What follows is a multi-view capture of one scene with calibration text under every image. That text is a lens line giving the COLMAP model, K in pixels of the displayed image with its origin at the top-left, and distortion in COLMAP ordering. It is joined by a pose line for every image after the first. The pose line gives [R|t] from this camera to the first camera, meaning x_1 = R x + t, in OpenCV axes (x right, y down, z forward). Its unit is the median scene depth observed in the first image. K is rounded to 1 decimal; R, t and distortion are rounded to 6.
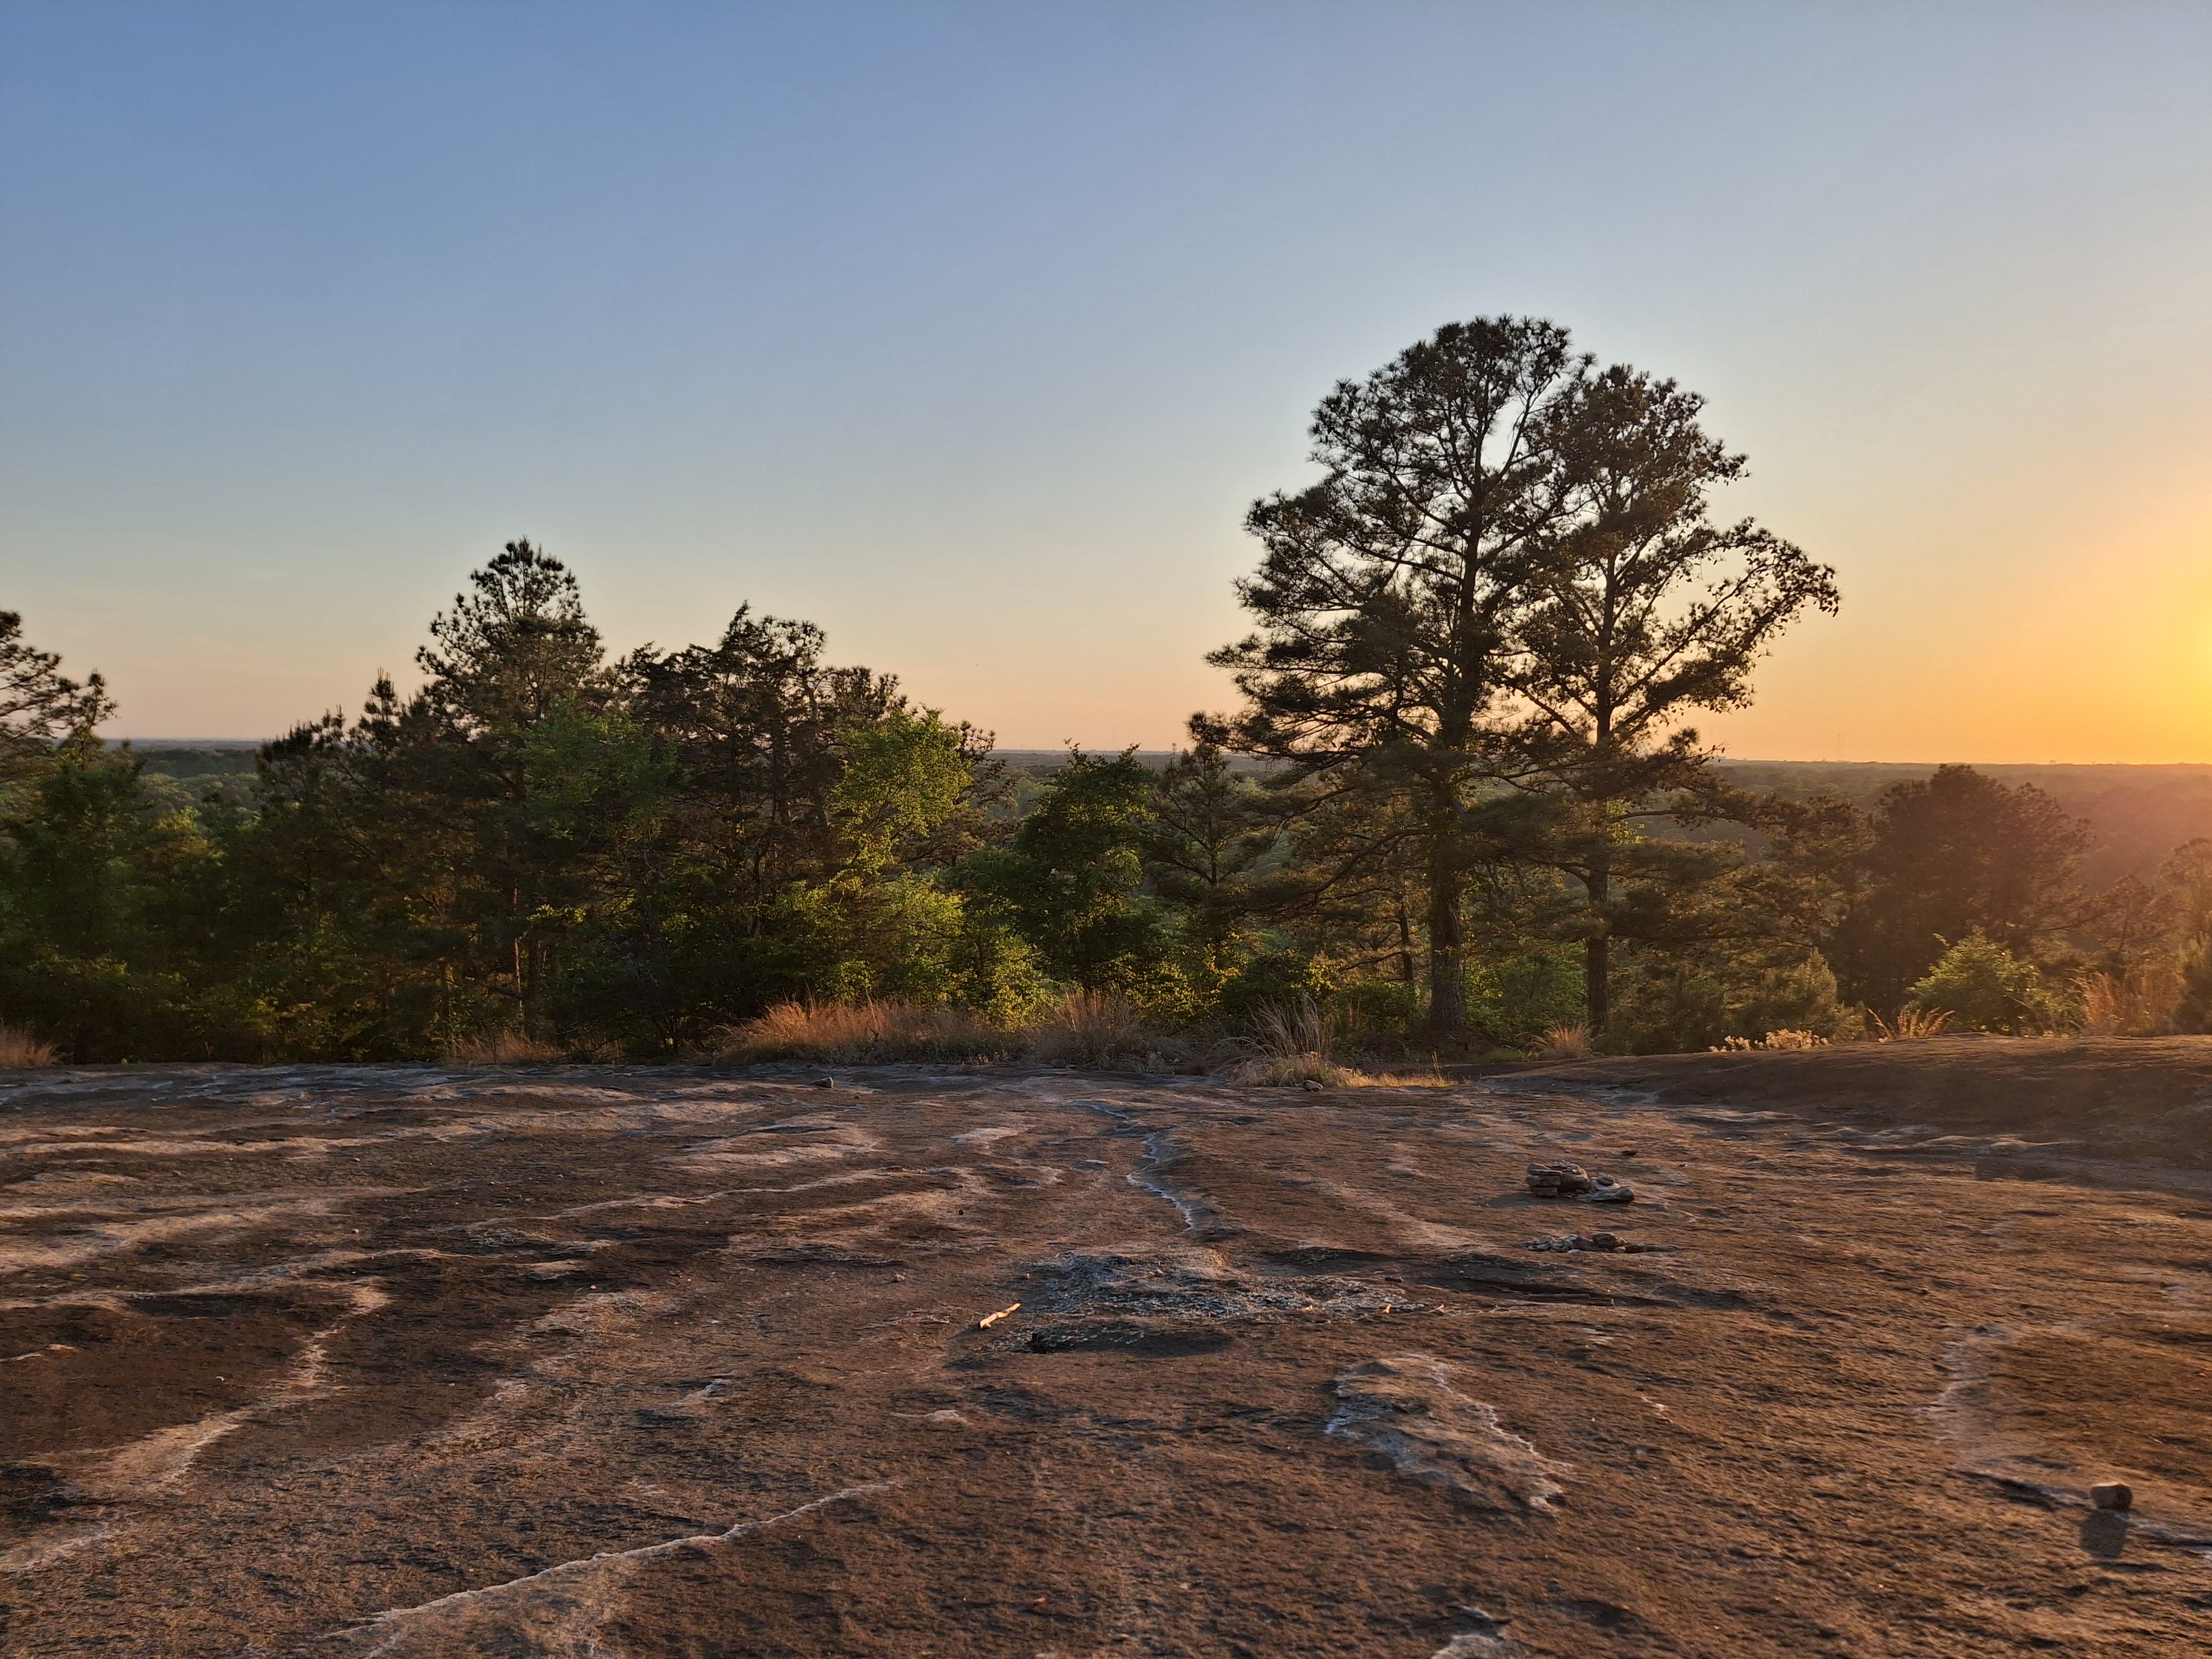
lens RADIAL K [[1634.6, 0, 1106.0], [0, 1634.6, 829.5], [0, 0, 1]] dist [0.074082, -0.173050]
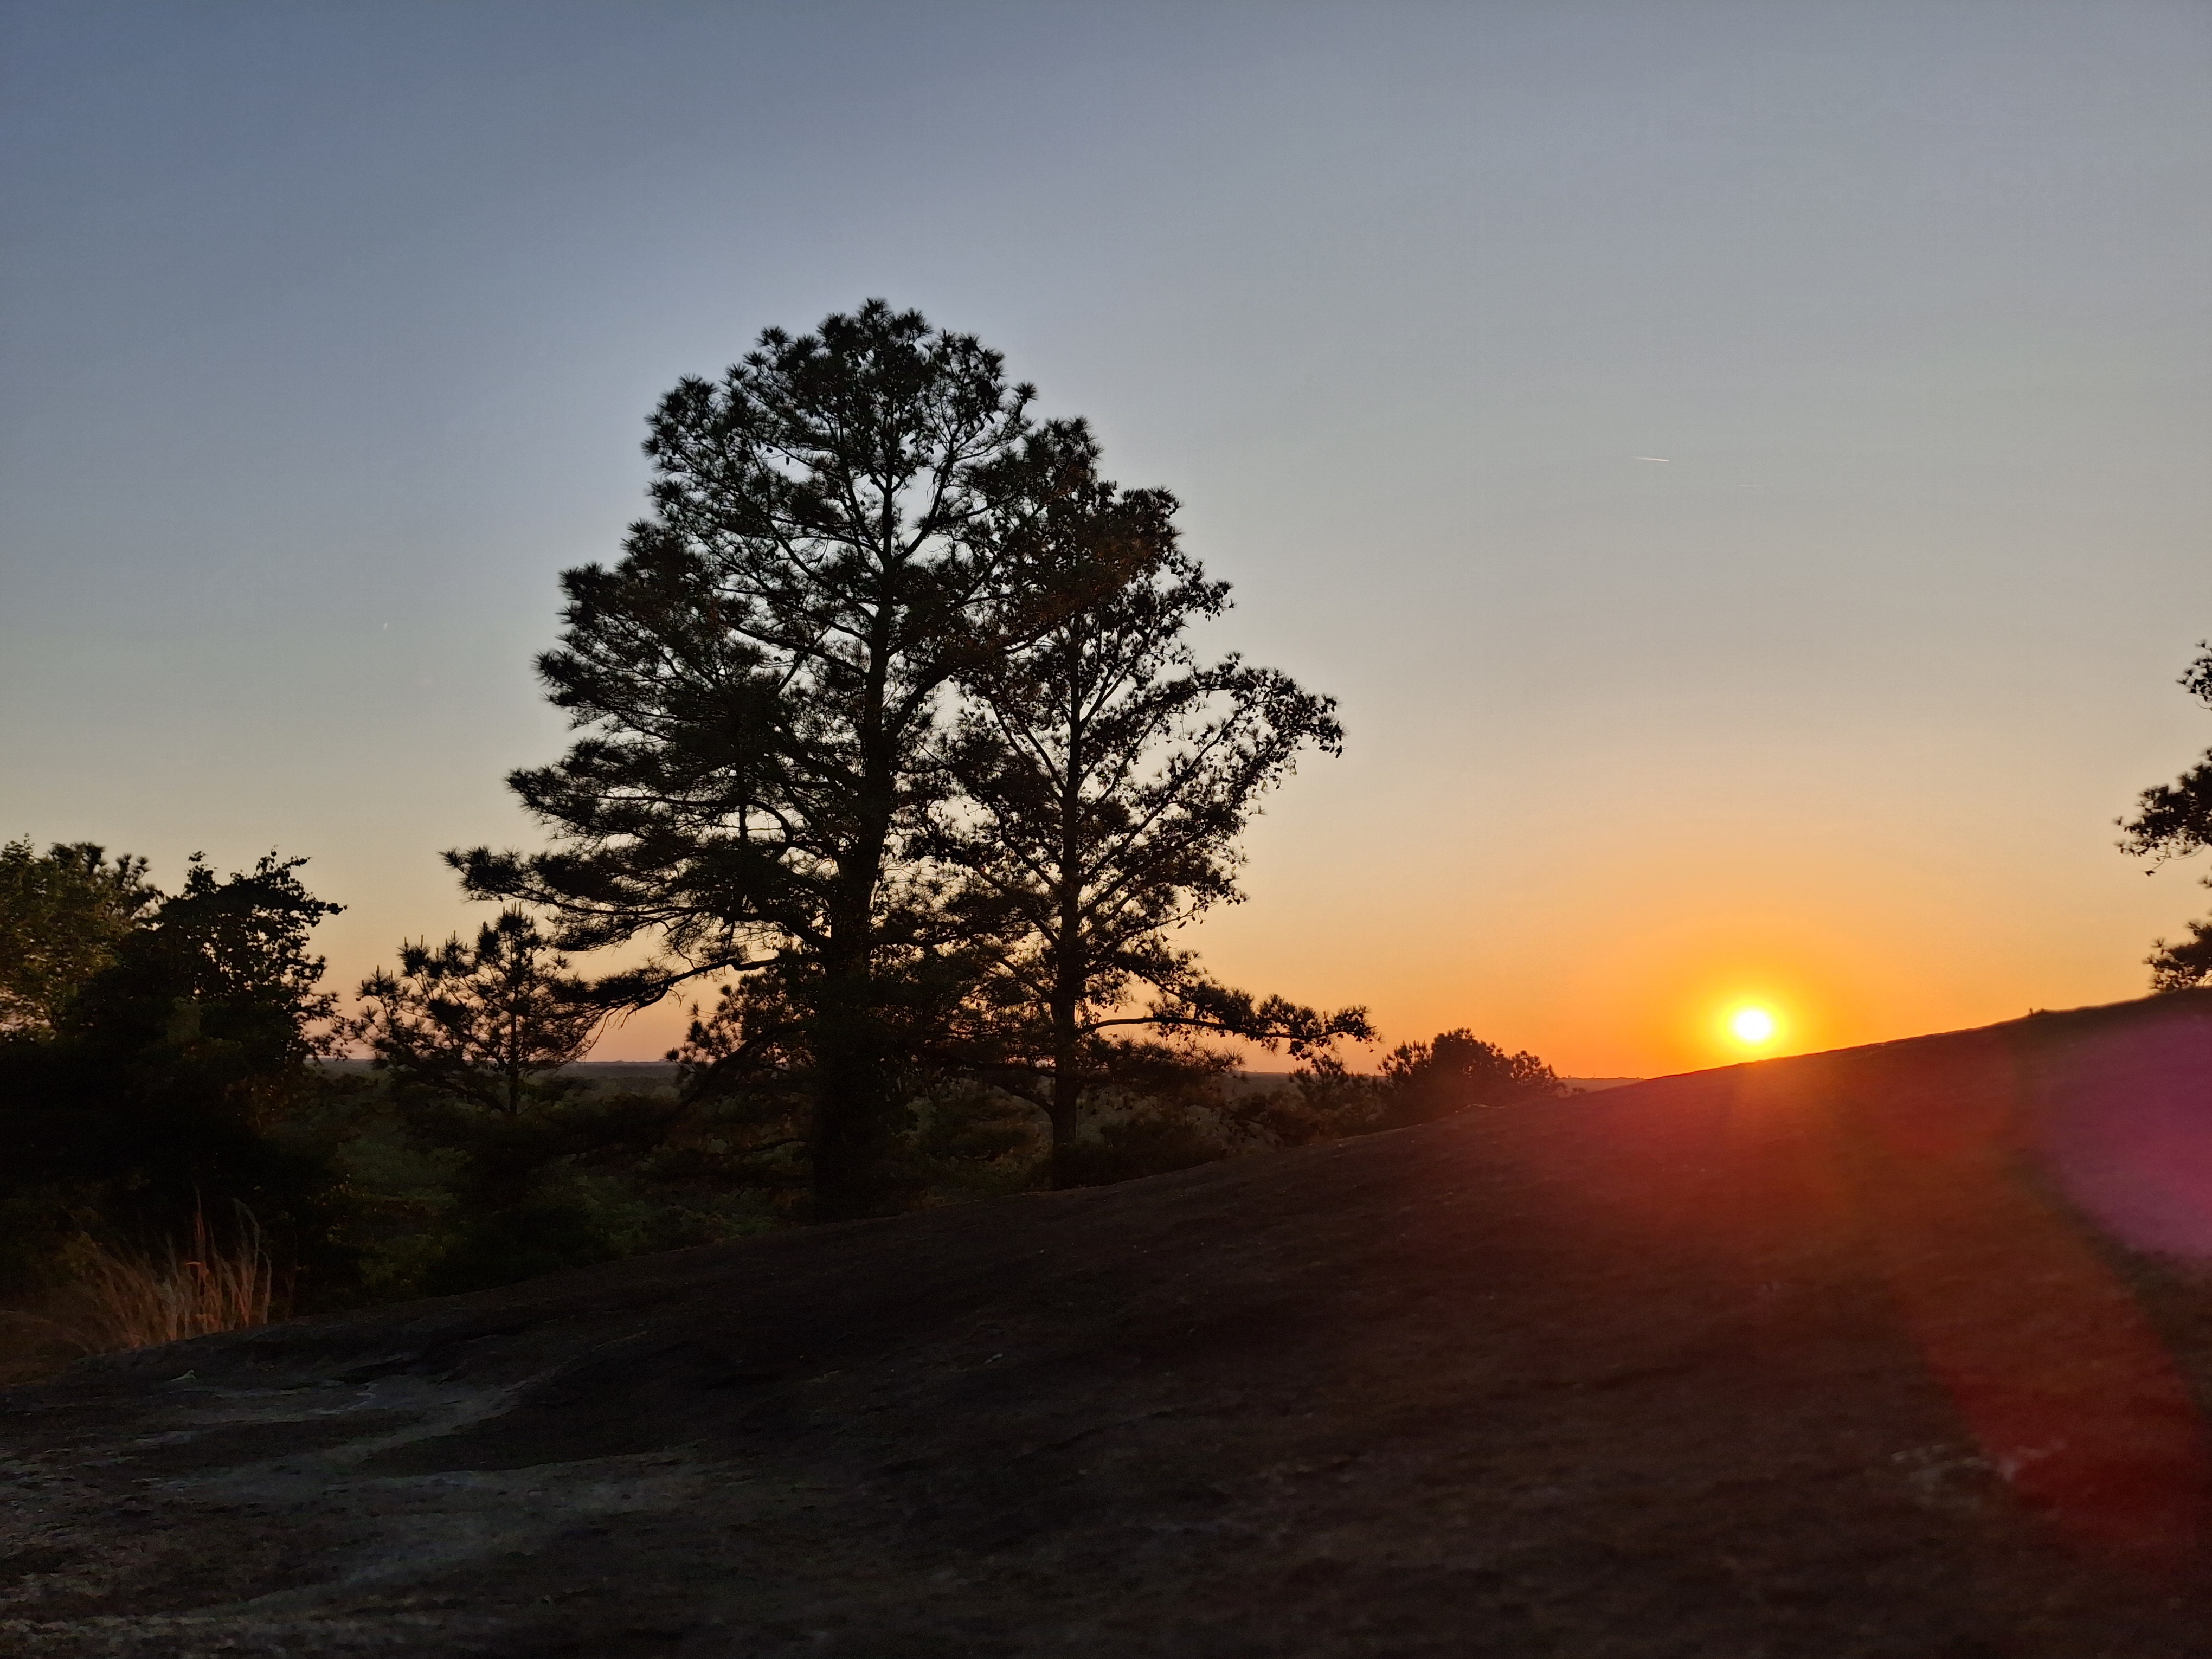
lens RADIAL K [[1637.7, 0, 1069.2], [0, 1637.7, 831.1], [0, 0, 1]] dist [0.114073, -0.126233]
pose [[0.966814, 0.038401, 0.252578, 0.112135], [0.007551, 0.983913, -0.178491, 0.042182], [-0.255369, 0.174475, 0.950971, 0.270555]]
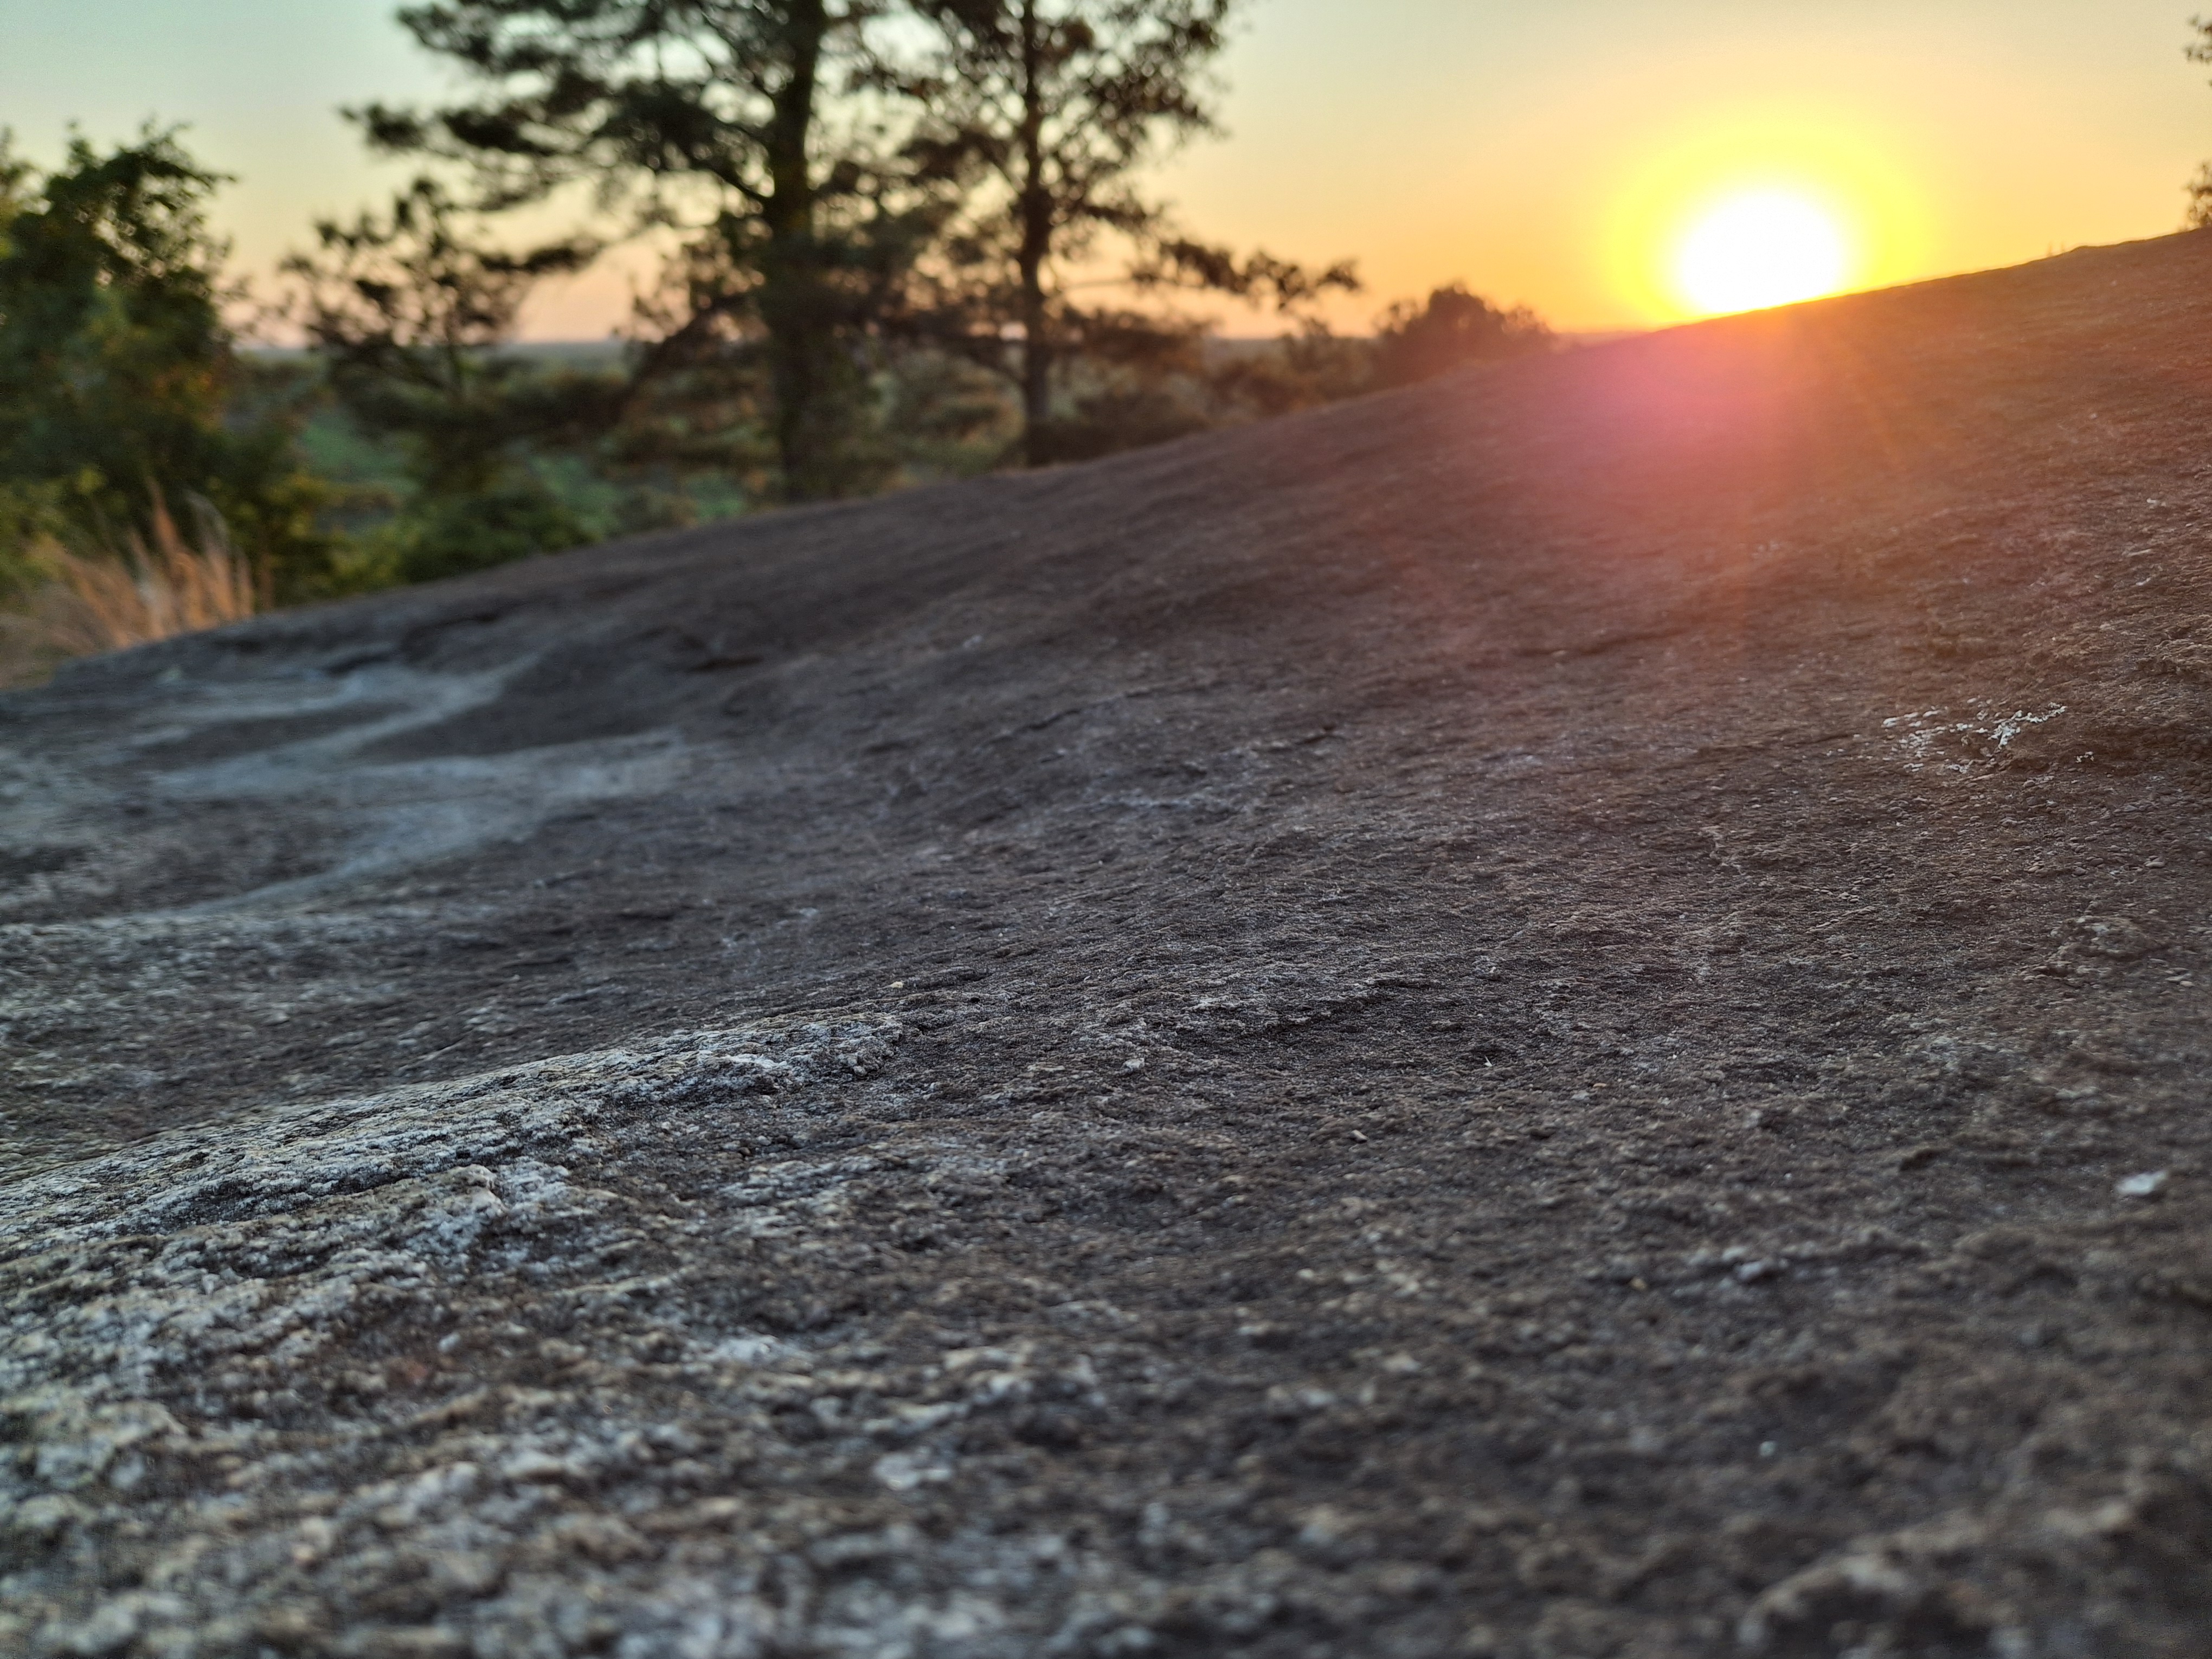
lens RADIAL K [[1634.6, 0, 1106.0], [0, 1634.6, 829.5], [0, 0, 1]] dist [0.074082, -0.173050]
pose [[0.956590, -0.107268, 0.270977, 0.120122], [0.036264, 0.966383, 0.254535, 0.040816], [-0.289171, -0.233659, 0.928323, 0.292660]]
